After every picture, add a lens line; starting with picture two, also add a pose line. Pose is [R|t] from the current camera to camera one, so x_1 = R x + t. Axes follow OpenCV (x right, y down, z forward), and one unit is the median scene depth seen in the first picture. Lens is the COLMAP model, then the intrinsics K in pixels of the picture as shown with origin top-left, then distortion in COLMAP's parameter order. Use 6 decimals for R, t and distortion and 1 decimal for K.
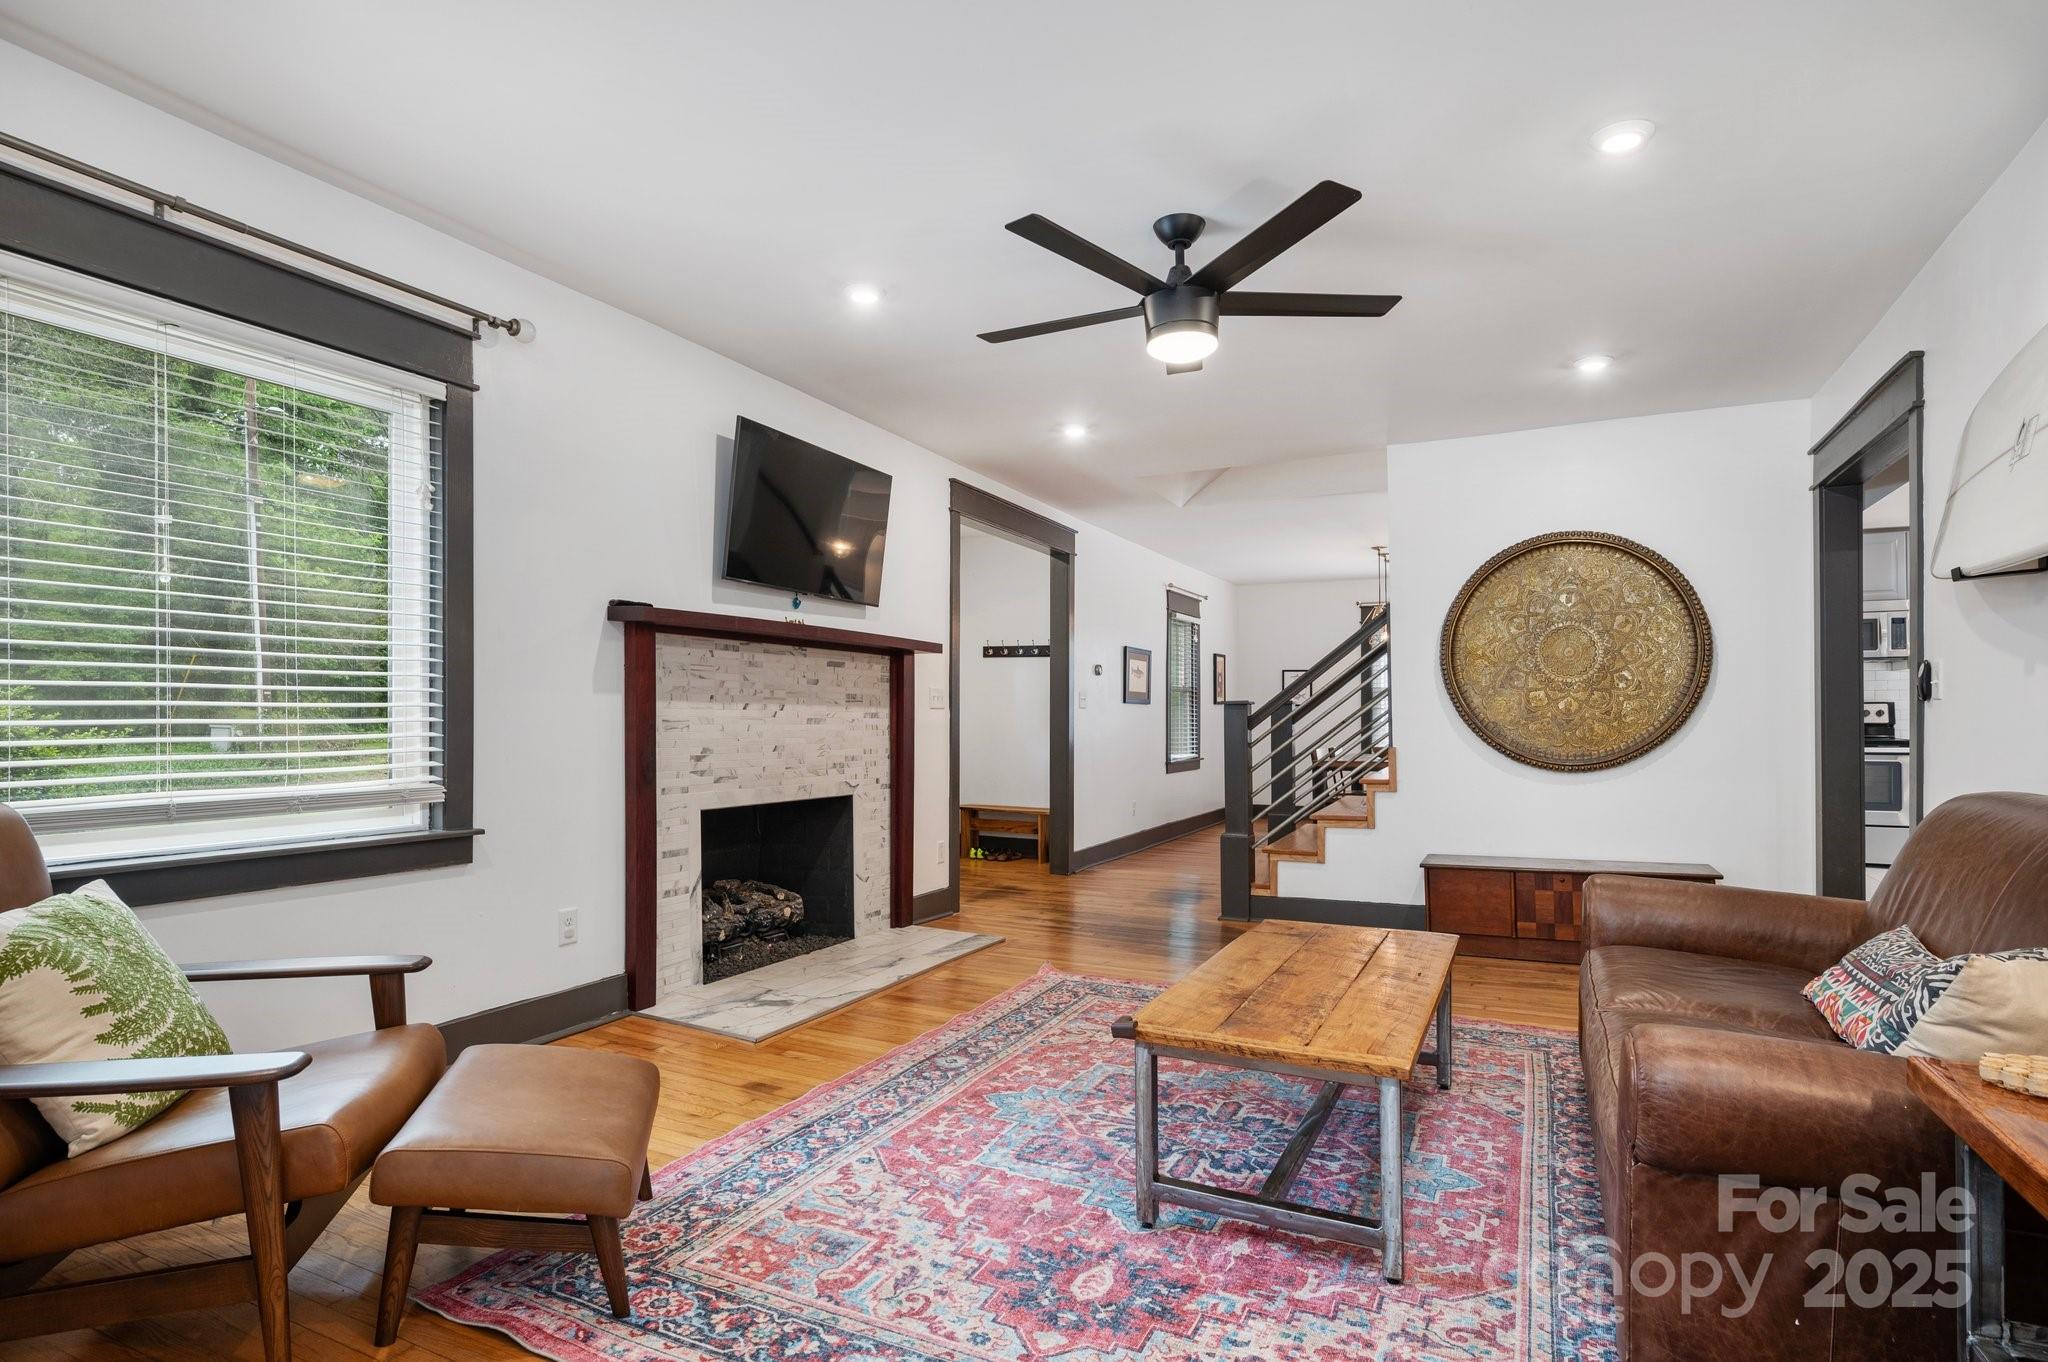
lens RADIAL K [[1056.6, 0, 1018.3], [0, 1056.6, 709.4], [0, 0, 1]] dist [-0.000756, -0.000093]
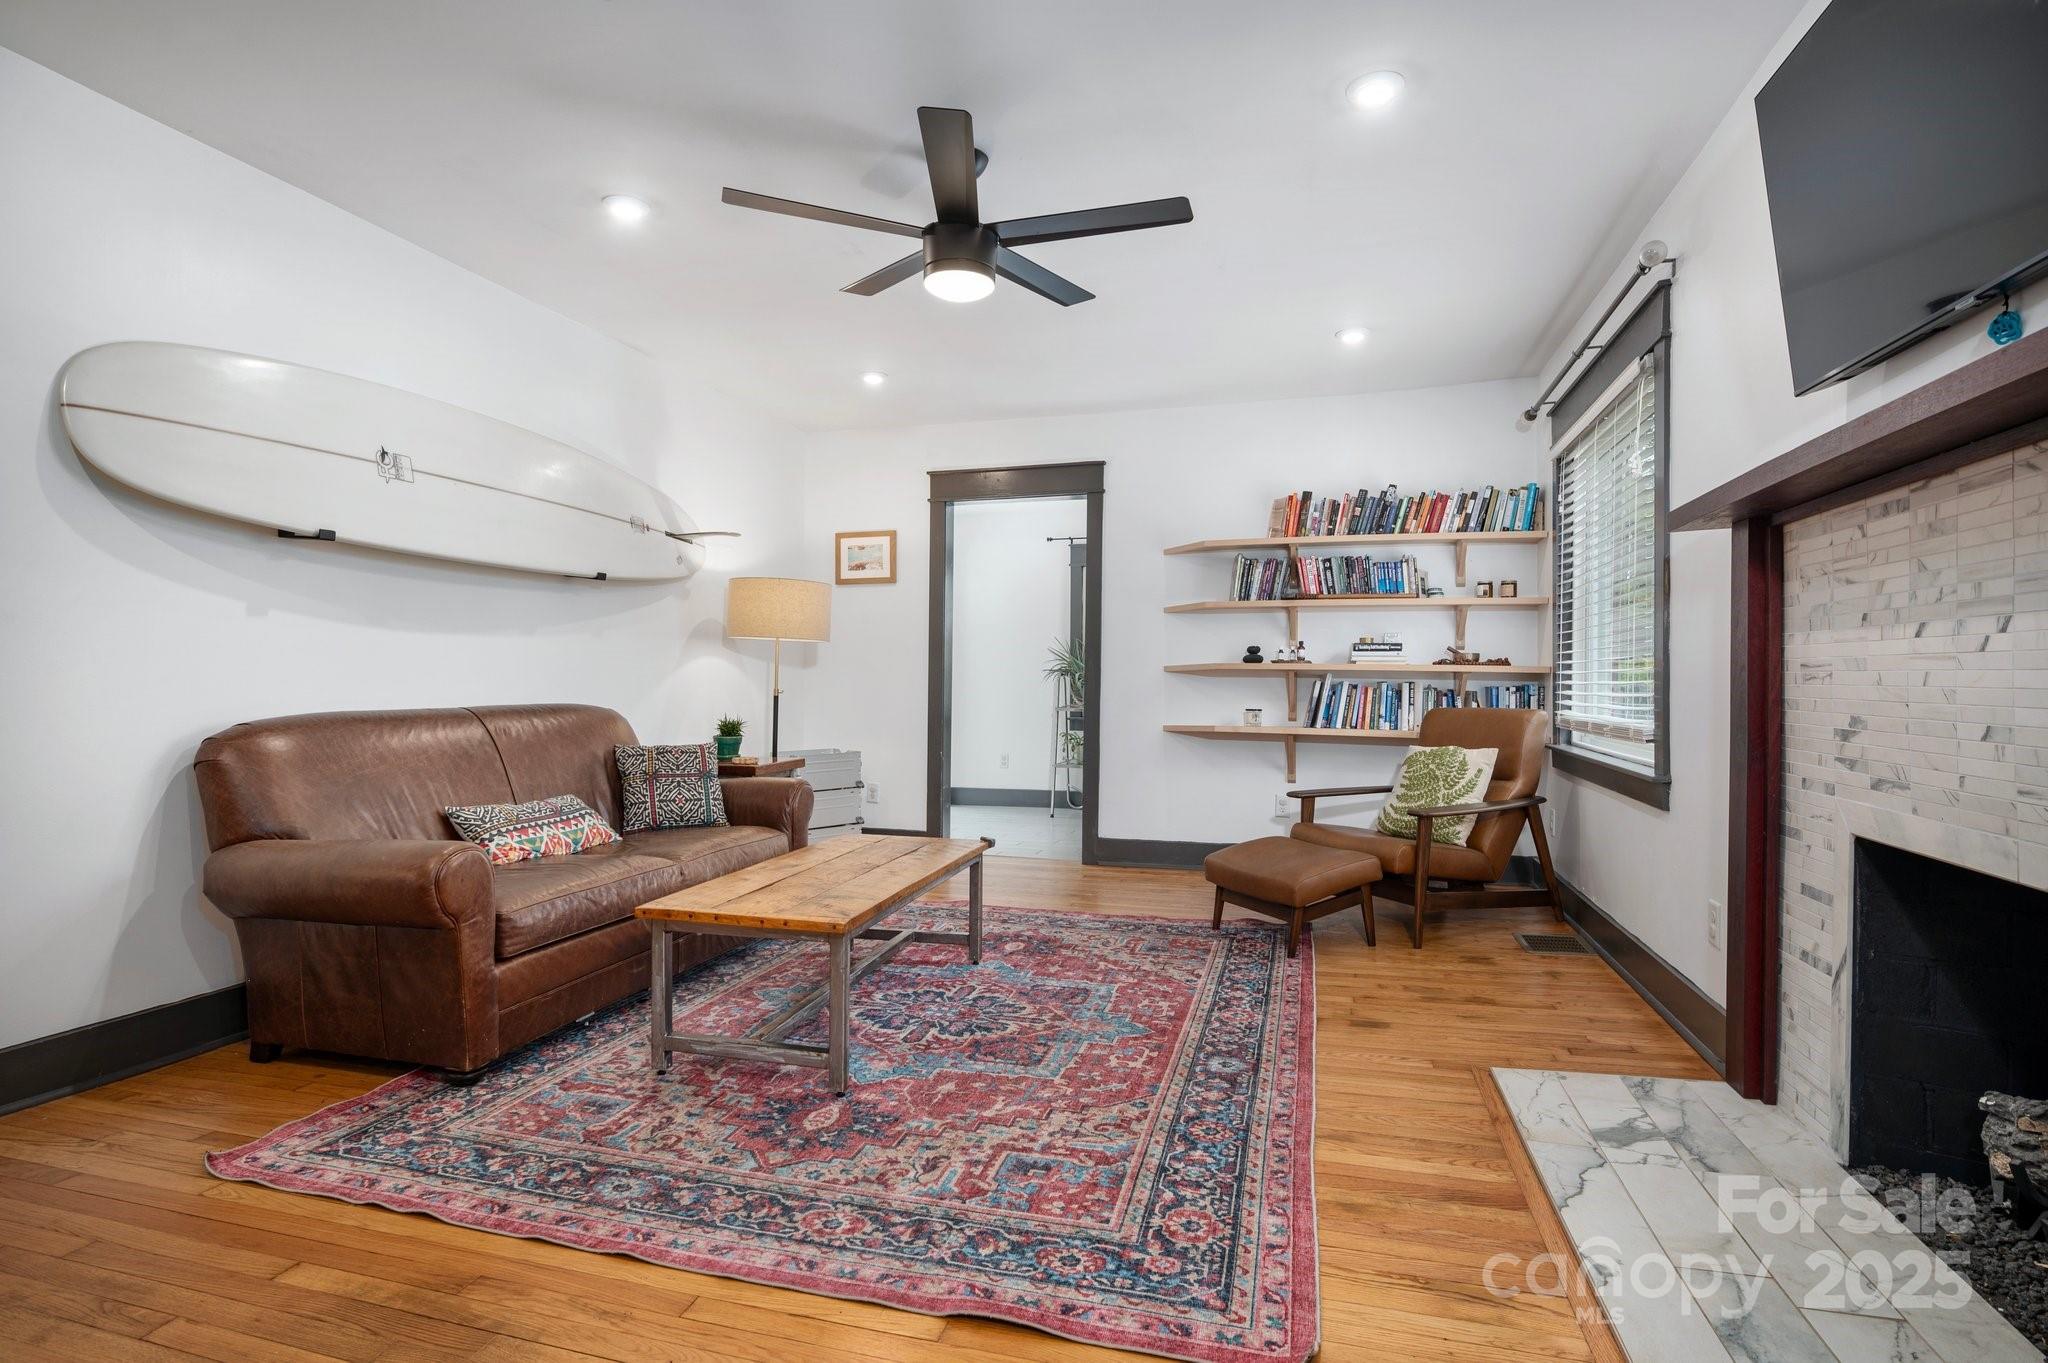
lens RADIAL K [[1026.1, 0, 1024.0], [0, 1026.1, 681.5], [0, 0, 1]] dist [-0.004376, -0.000270]
pose [[-0.984168, -0.006973, -0.177101, 0.199395], [-0.006205, 0.999969, -0.004890, 0.024645], [0.177130, -0.003714, -0.984180, 1.450651]]
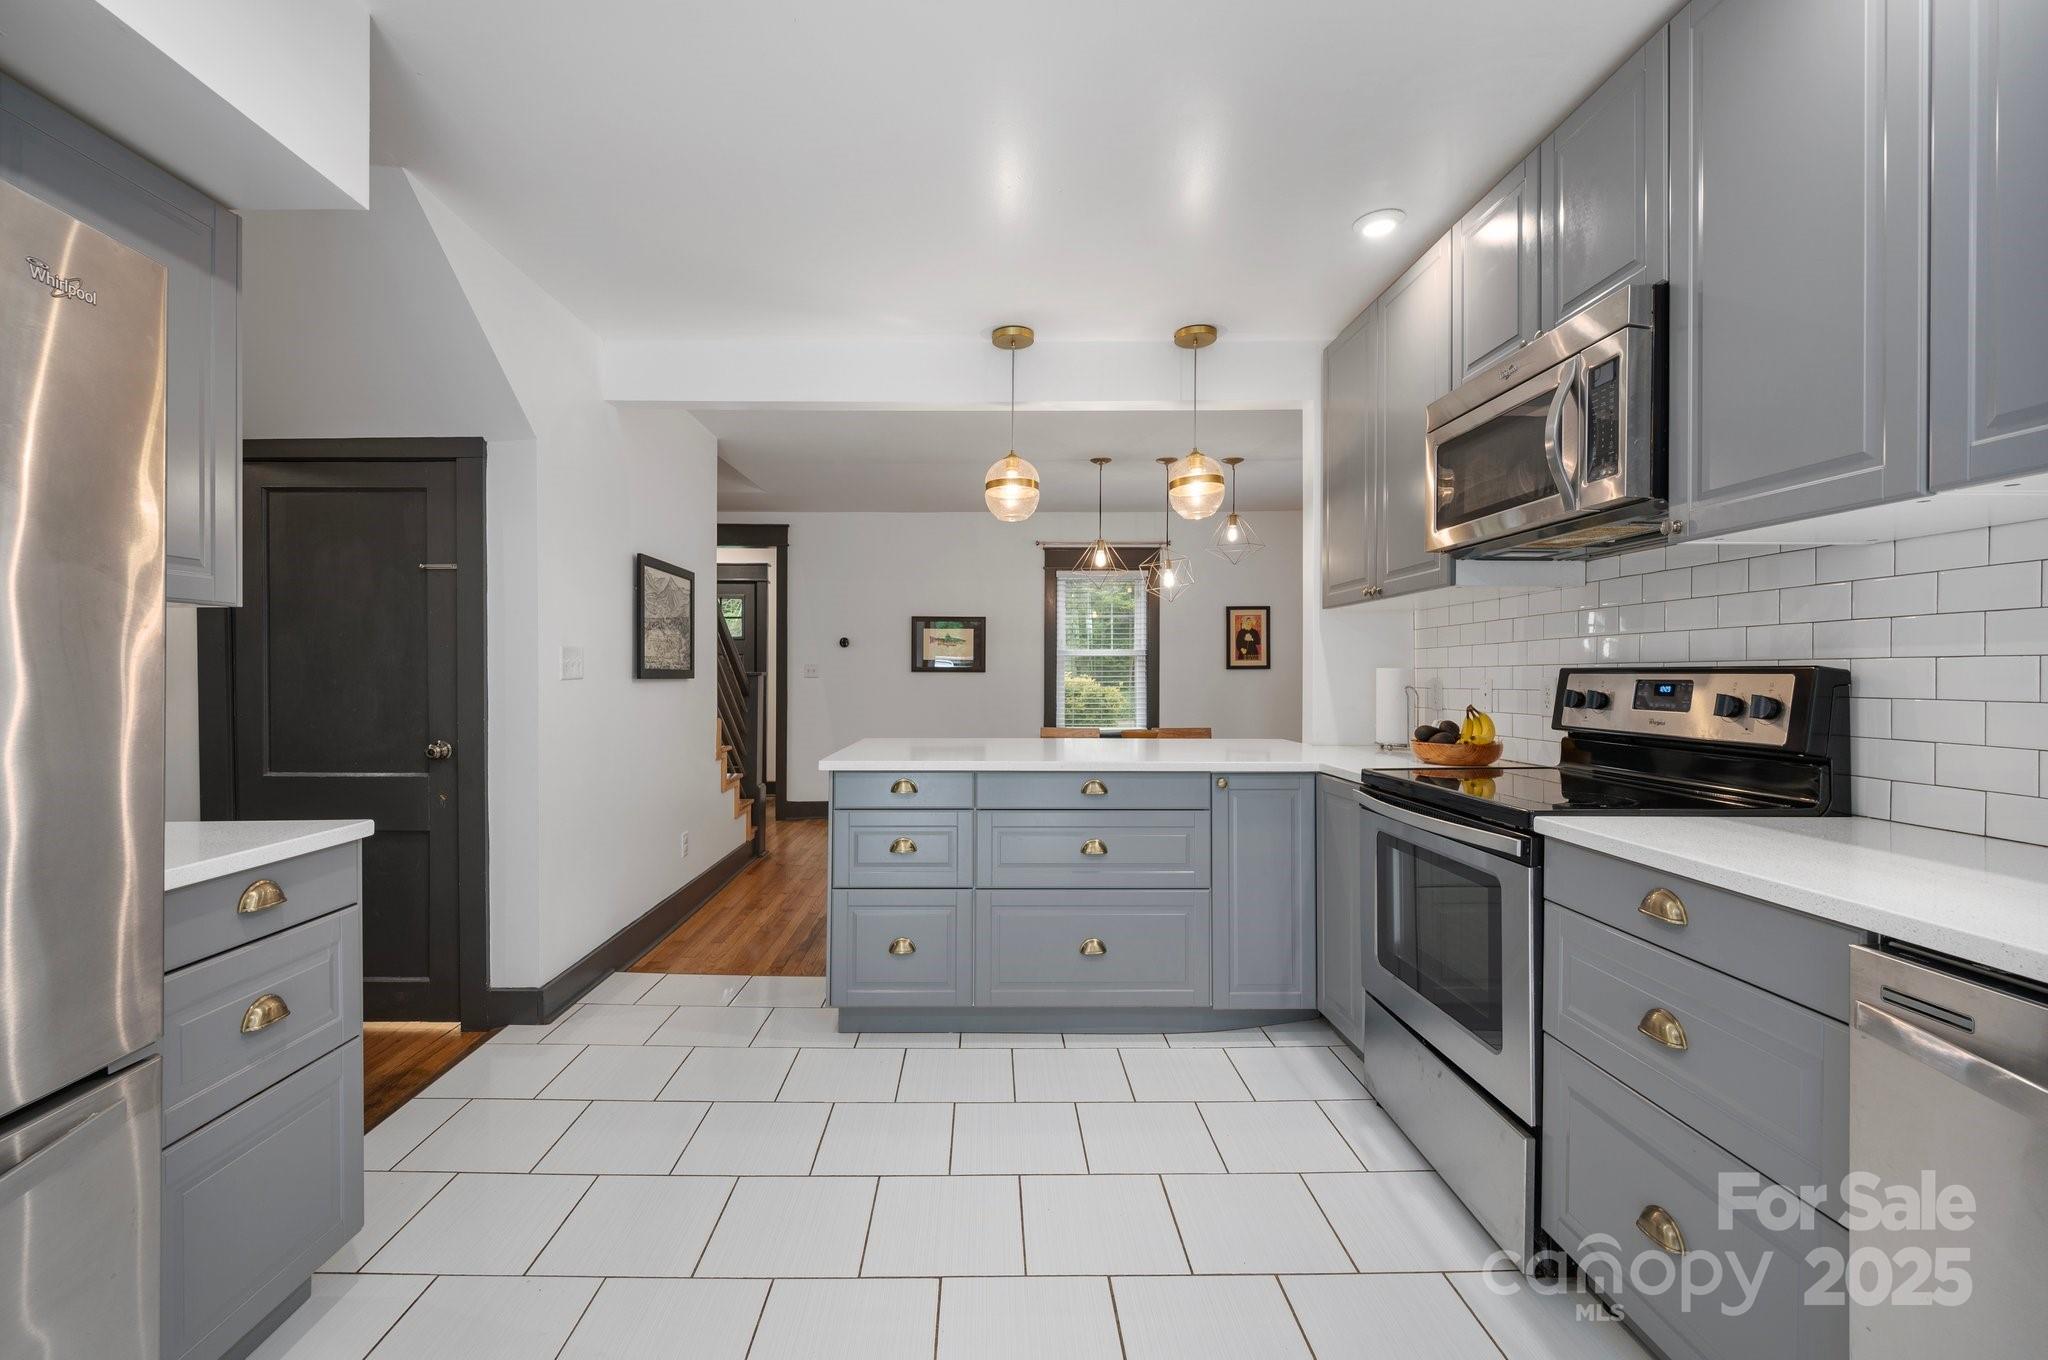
lens RADIAL K [[861.6, 0, 991.4], [0, 861.6, 670.8], [0, 0, 1]] dist [-0.000962, 0.000039]
pose [[0.446782, -0.002641, -0.894639, 1.812435], [0.008855, 0.999960, 0.001471, -0.015862], [0.894599, -0.008579, 0.446787, 1.422190]]
